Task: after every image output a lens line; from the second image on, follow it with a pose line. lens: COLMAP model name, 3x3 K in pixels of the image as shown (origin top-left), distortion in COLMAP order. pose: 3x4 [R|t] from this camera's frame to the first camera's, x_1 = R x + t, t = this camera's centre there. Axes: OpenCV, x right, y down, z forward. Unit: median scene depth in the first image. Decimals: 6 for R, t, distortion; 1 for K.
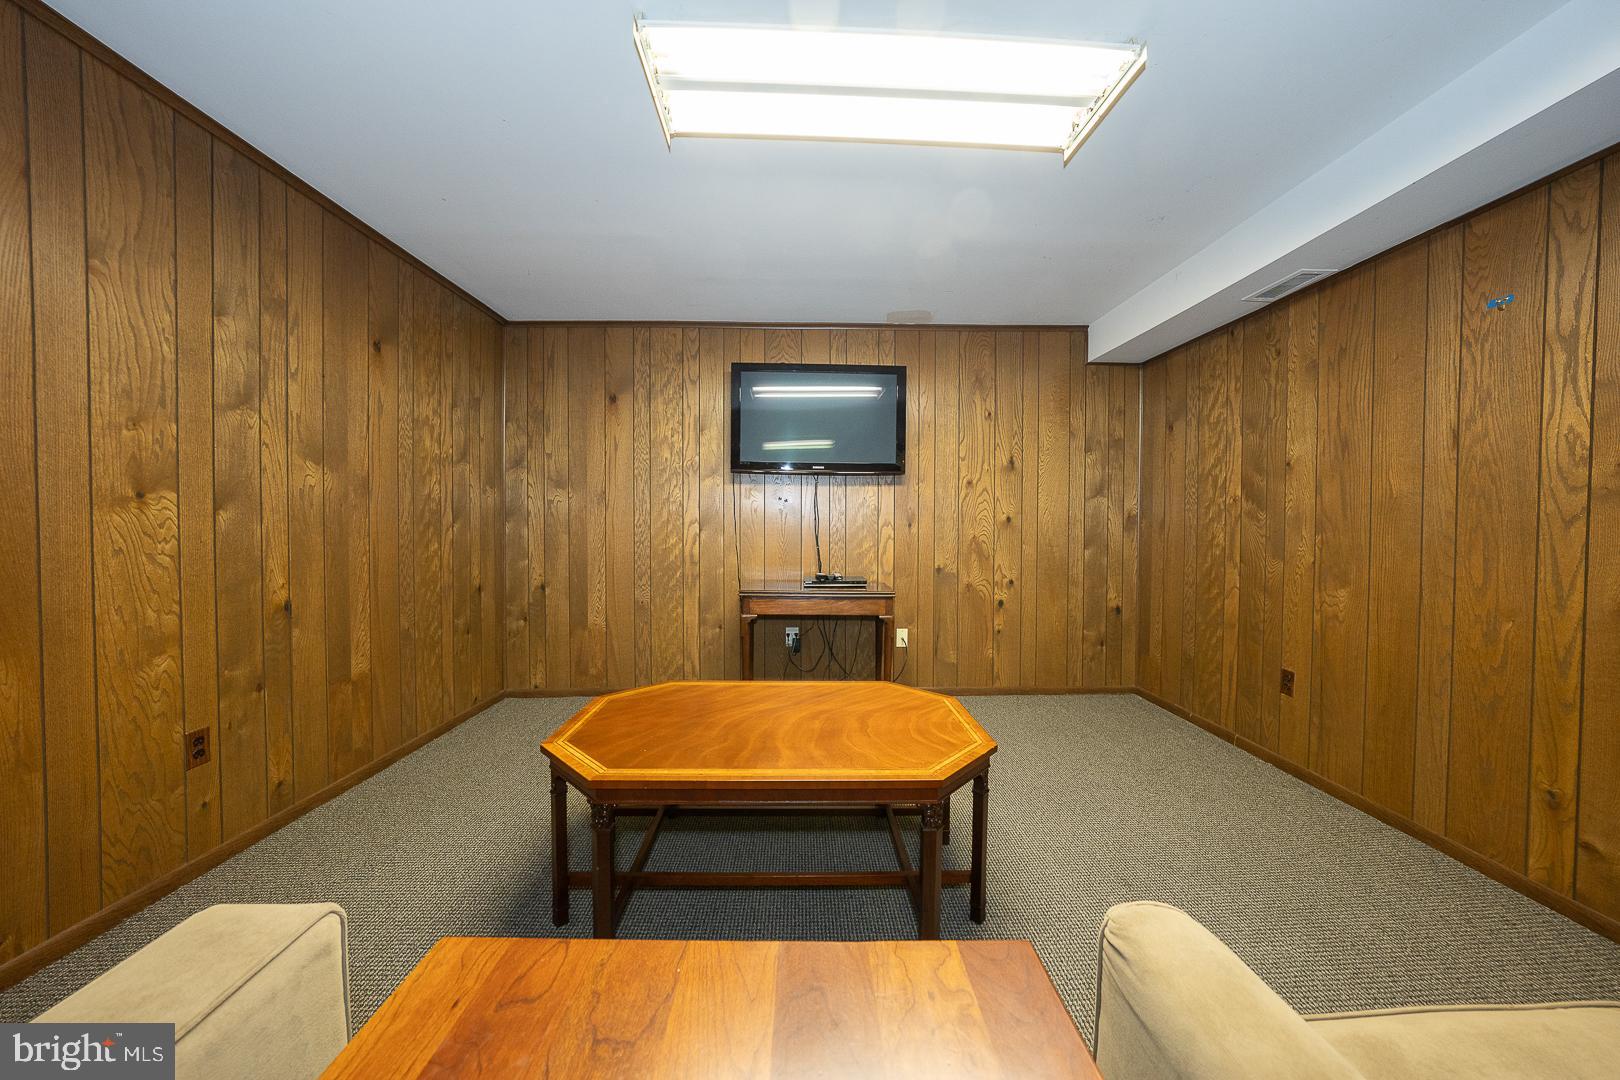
lens RADIAL K [[563.3, 0, 807.9], [0, 563.3, 532.0], [0, 0, 1]] dist [-0.000614, 0.000103]
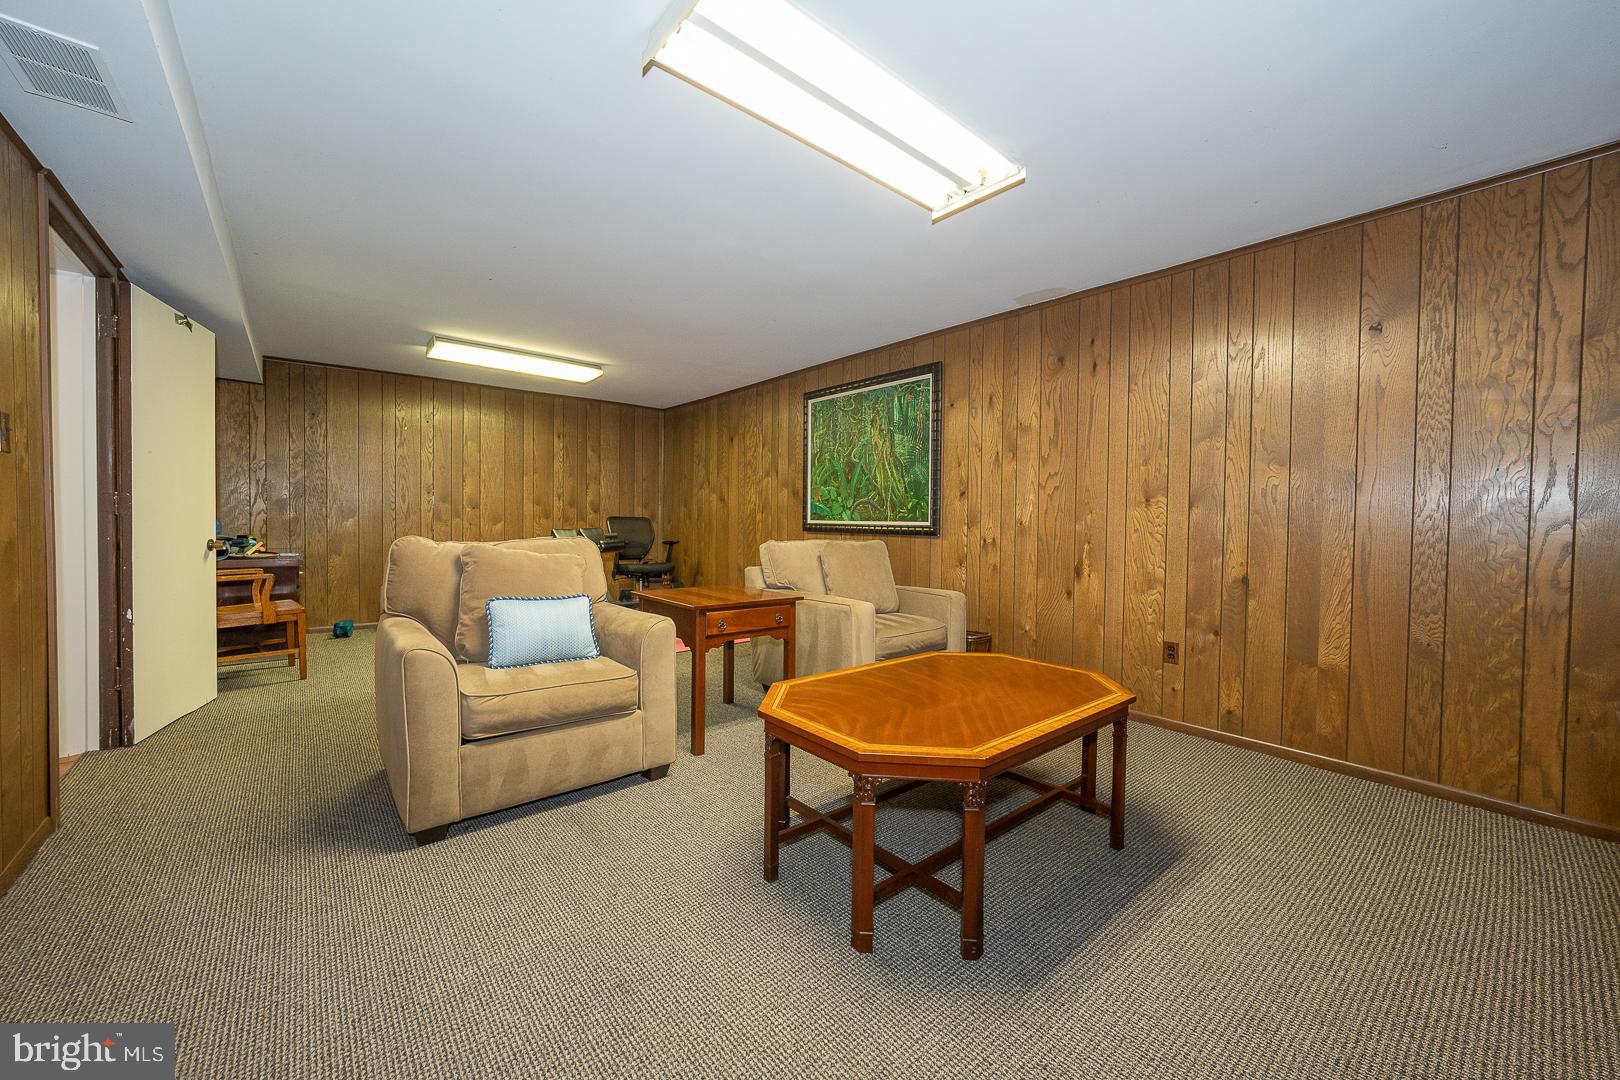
lens RADIAL K [[620.4, 0, 810.0], [0, 620.4, 540.0], [0, 0, 1]] dist [-0.001469, -0.000042]
pose [[-0.781168, -0.003695, -0.624310, 0.784195], [-0.035032, 0.998666, 0.037923, 0.021177], [0.623338, 0.051495, -0.780255, 1.564239]]
